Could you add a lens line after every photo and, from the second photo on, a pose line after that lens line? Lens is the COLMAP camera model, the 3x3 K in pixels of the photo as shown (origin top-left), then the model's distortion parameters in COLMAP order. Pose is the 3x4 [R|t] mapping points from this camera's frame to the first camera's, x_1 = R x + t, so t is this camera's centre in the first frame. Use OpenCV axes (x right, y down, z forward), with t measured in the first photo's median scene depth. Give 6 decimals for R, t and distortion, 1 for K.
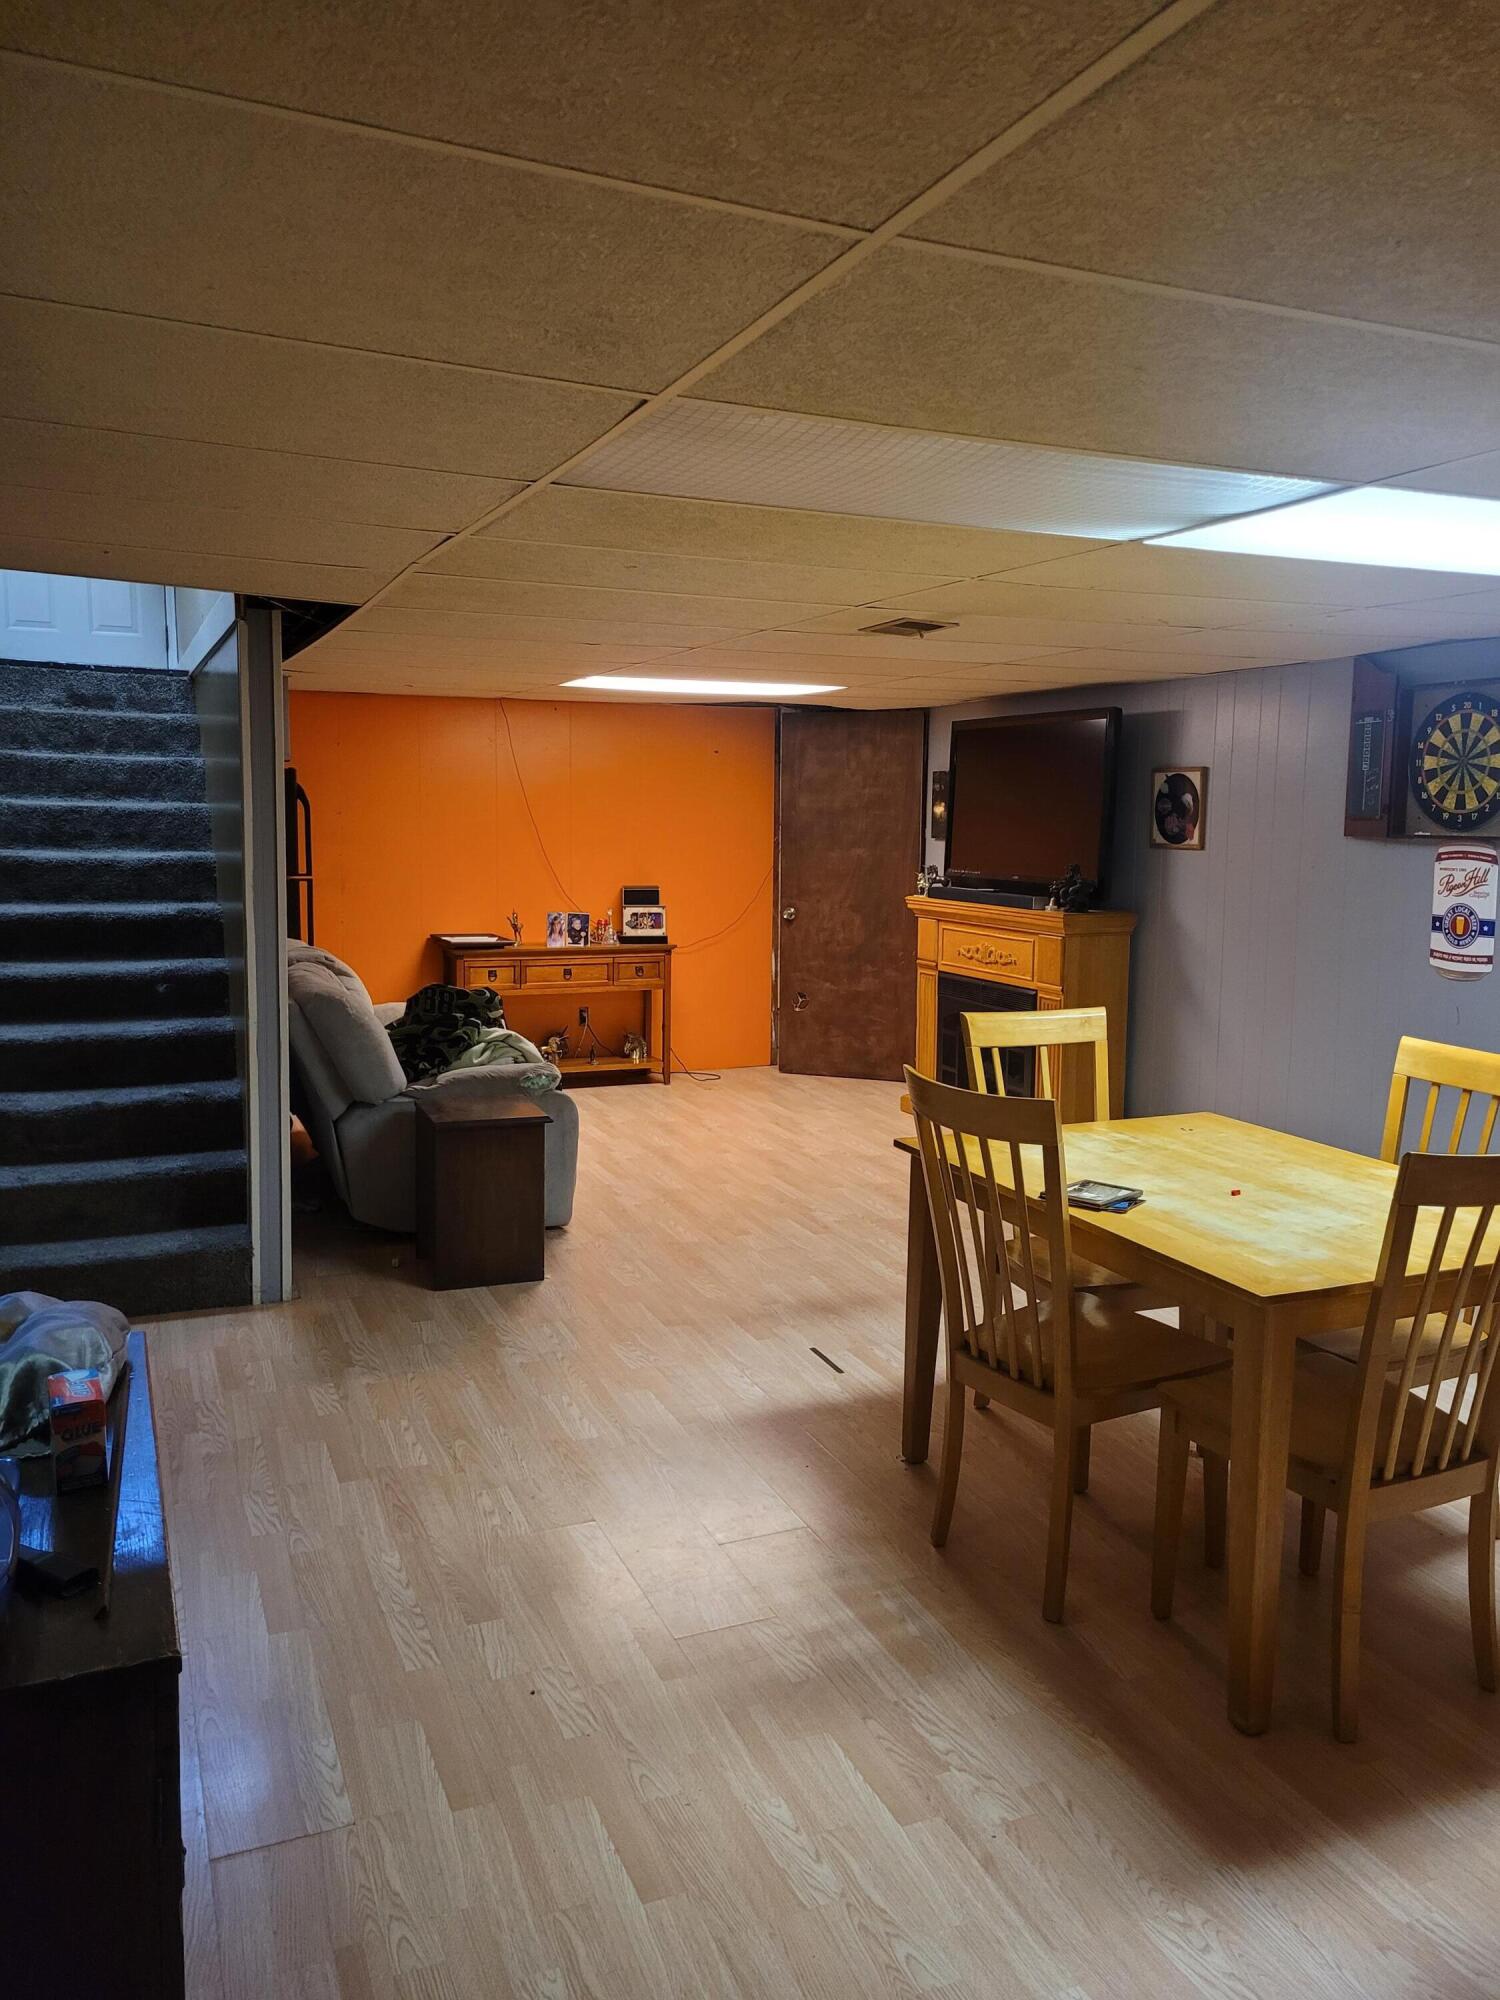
lens RADIAL K [[1500.0, 0, 753.3], [0, 1500.0, 998.3], [0, 0, 1]] dist [0.033152, -0.032496]
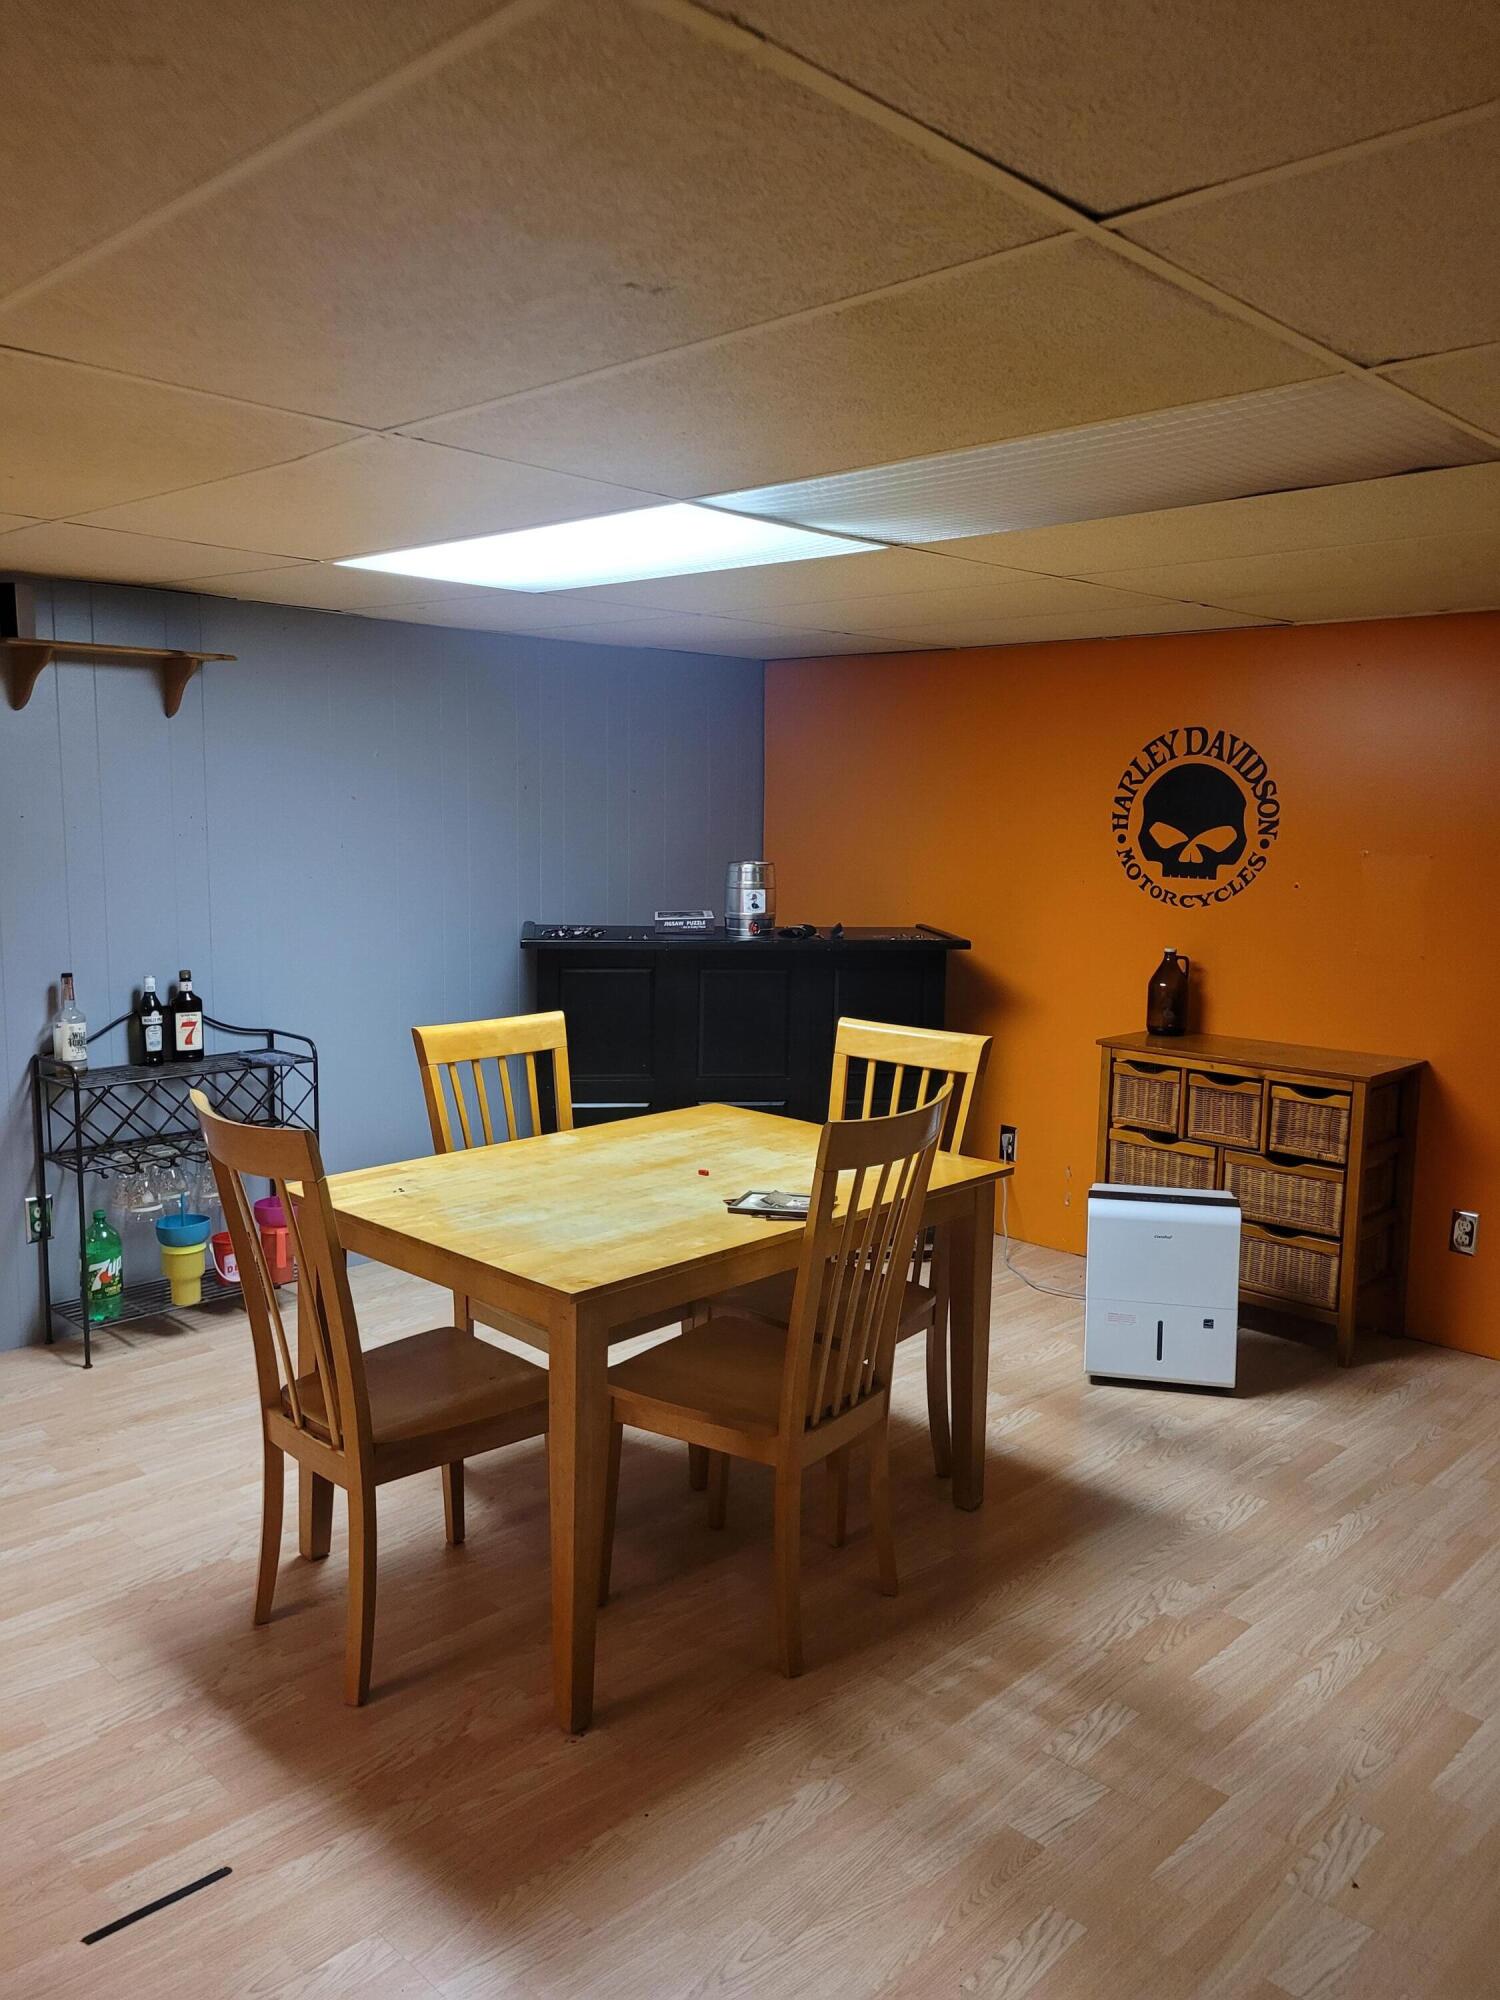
lens RADIAL K [[1500.0, 0, 752.7], [0, 1500.0, 998.7], [0, 0, 1]] dist [0.033152, -0.032496]
pose [[-0.372811, -0.140584, 0.917196, -0.779894], [0.105549, 0.975616, 0.192441, -0.228671], [-0.921885, 0.168553, -0.348882, 1.646307]]
